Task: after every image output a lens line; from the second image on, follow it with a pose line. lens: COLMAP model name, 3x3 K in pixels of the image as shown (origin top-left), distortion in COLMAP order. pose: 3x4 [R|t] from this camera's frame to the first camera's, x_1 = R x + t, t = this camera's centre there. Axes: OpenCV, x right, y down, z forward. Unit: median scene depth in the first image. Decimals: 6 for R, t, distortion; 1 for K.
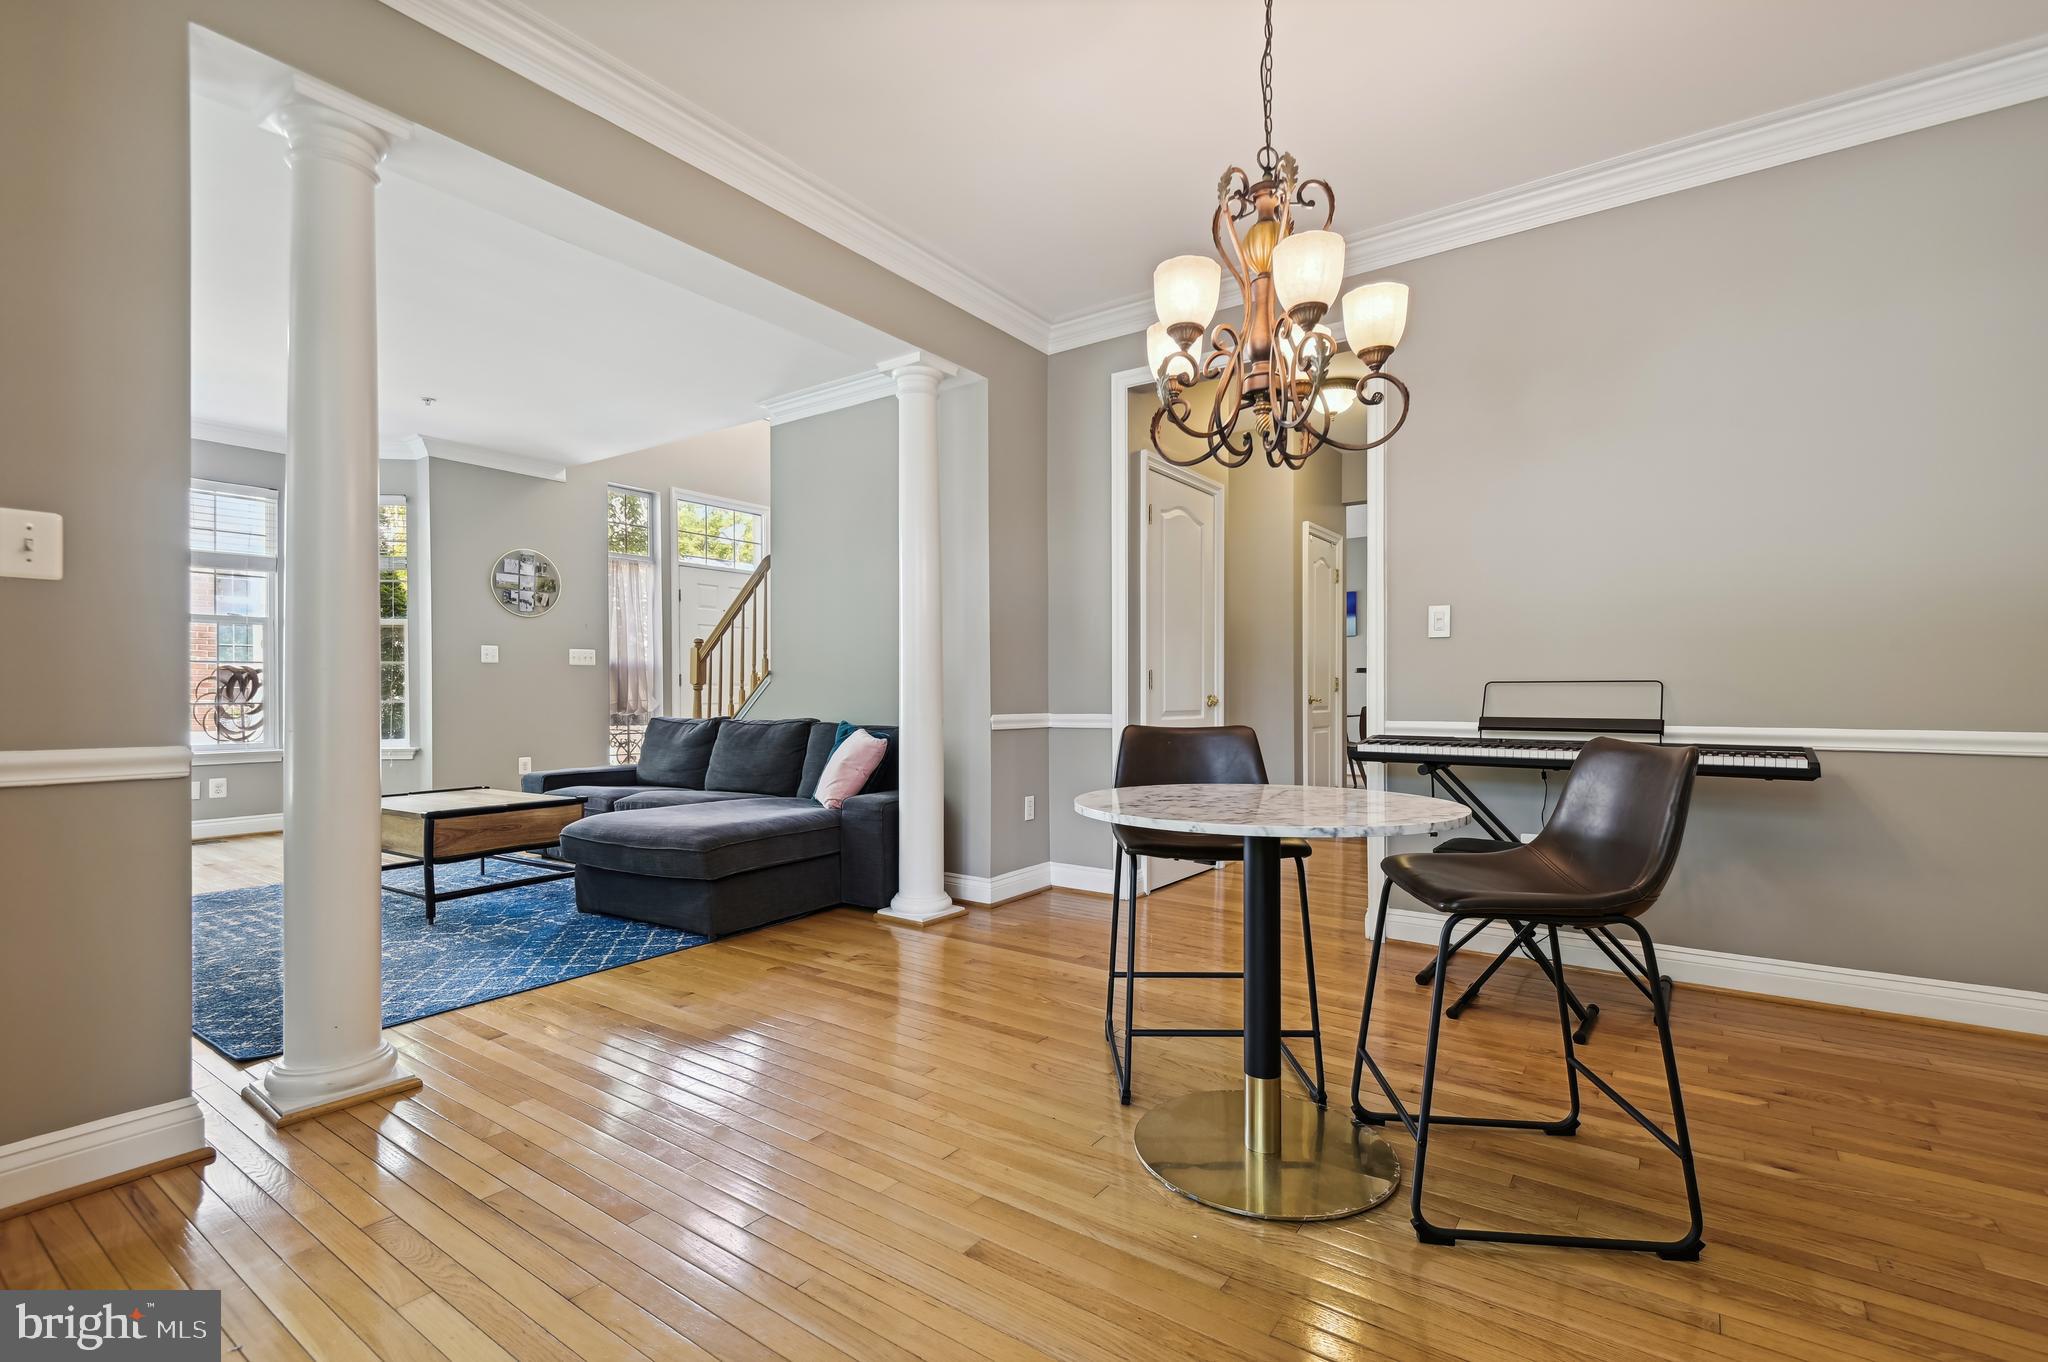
lens RADIAL K [[922.8, 0, 1033.1], [0, 922.8, 694.0], [0, 0, 1]] dist [0.024155, -0.020341]
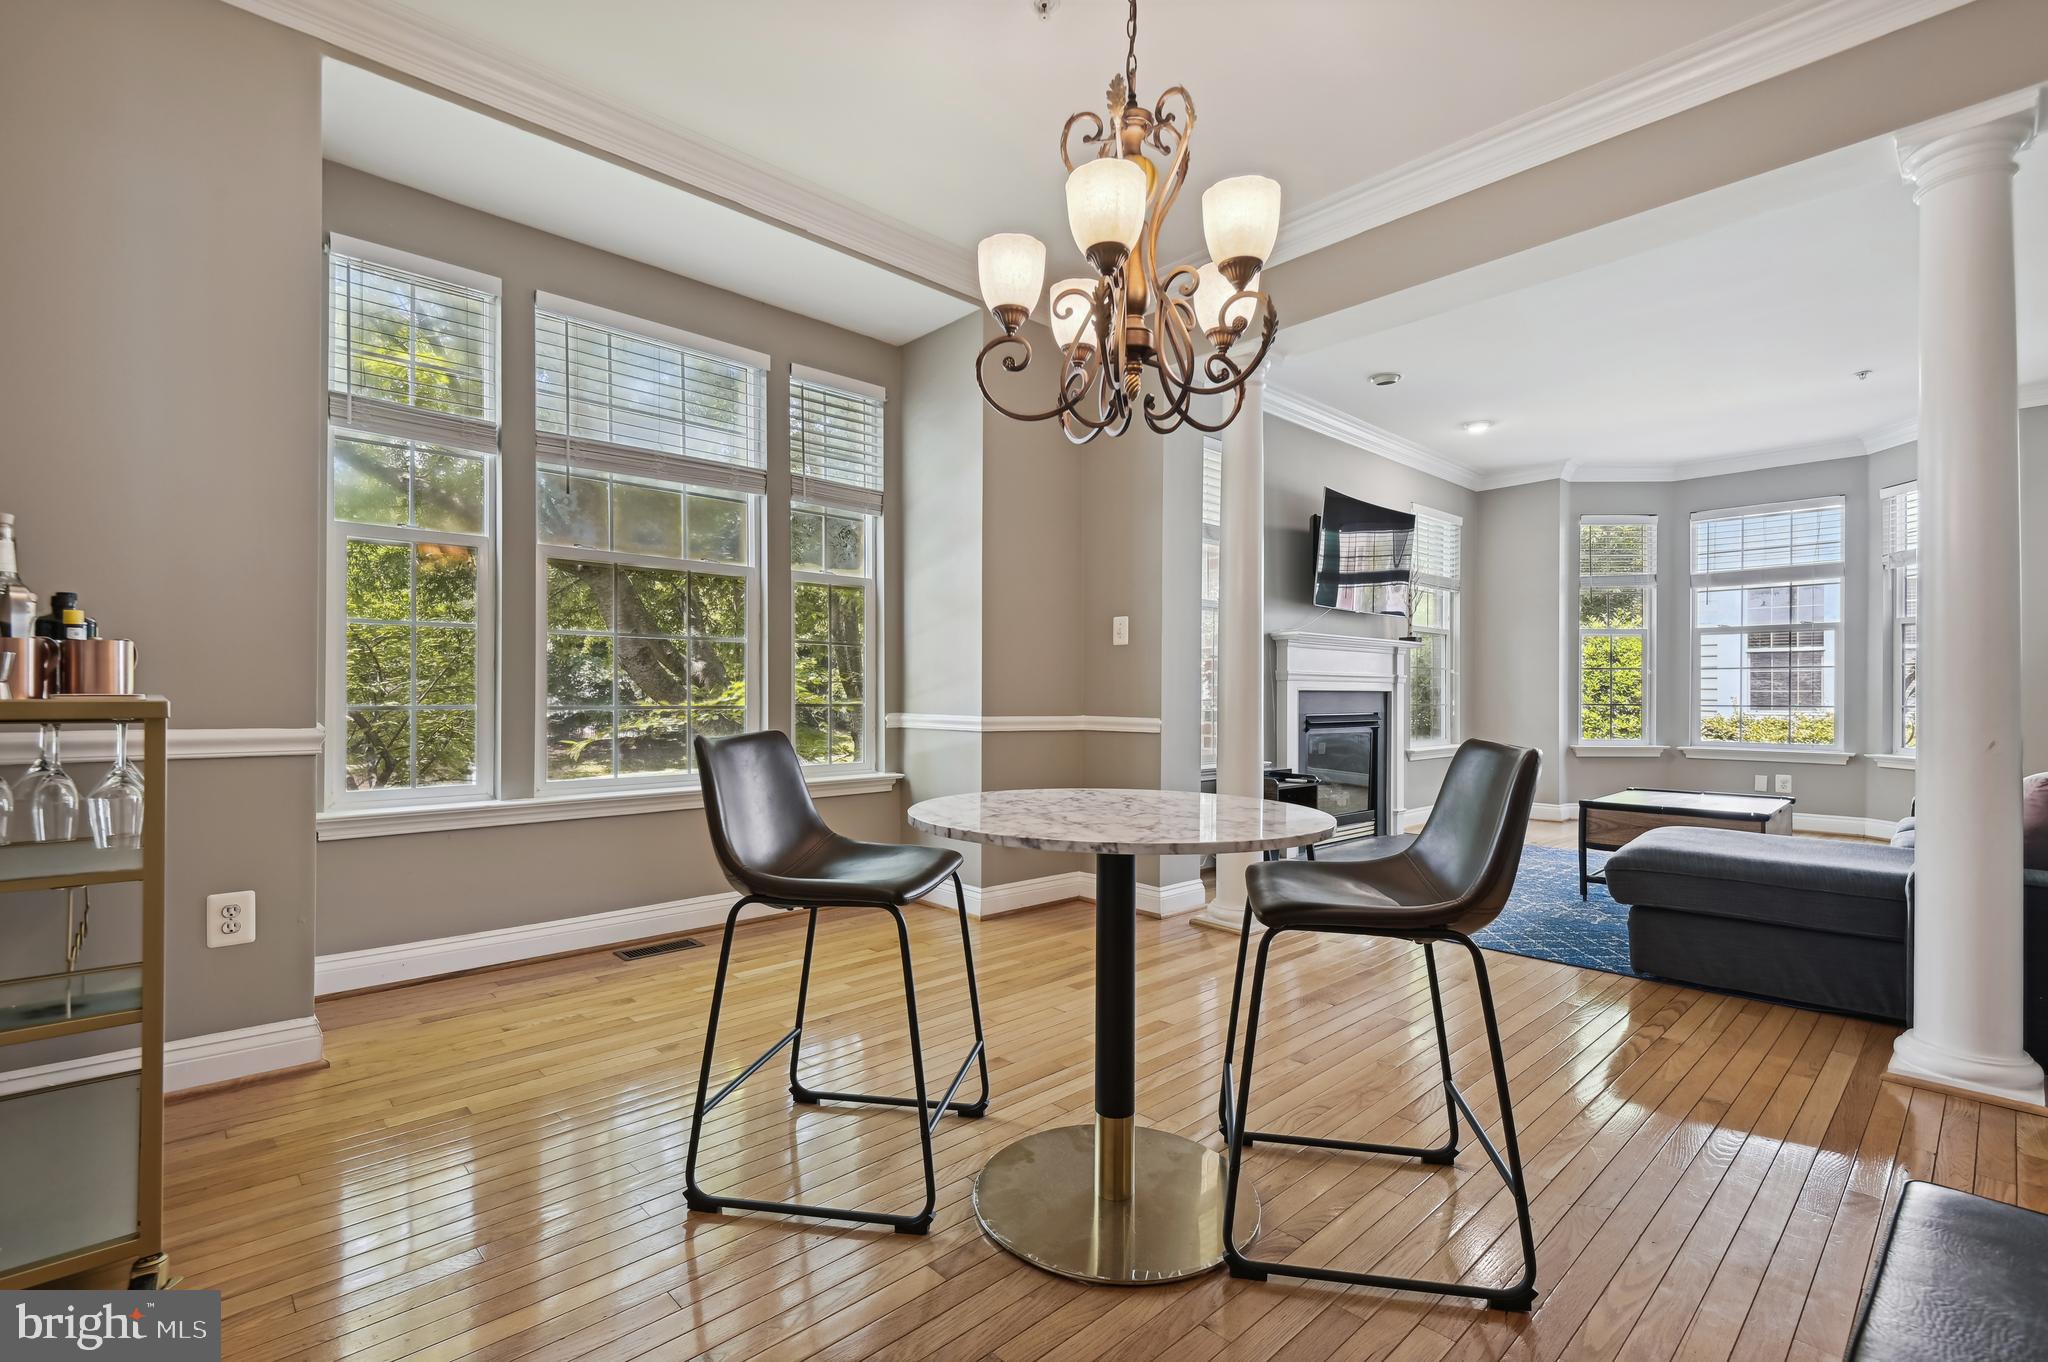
lens RADIAL K [[909.5, 0, 1028.7], [0, 909.5, 692.7], [0, 0, 1]] dist [0.026702, -0.000066]
pose [[-0.196340, -0.001946, -0.980534, 0.371217], [-0.006027, 0.999982, -0.000778, 0.000758], [0.980517, 0.005757, -0.196348, 0.357999]]
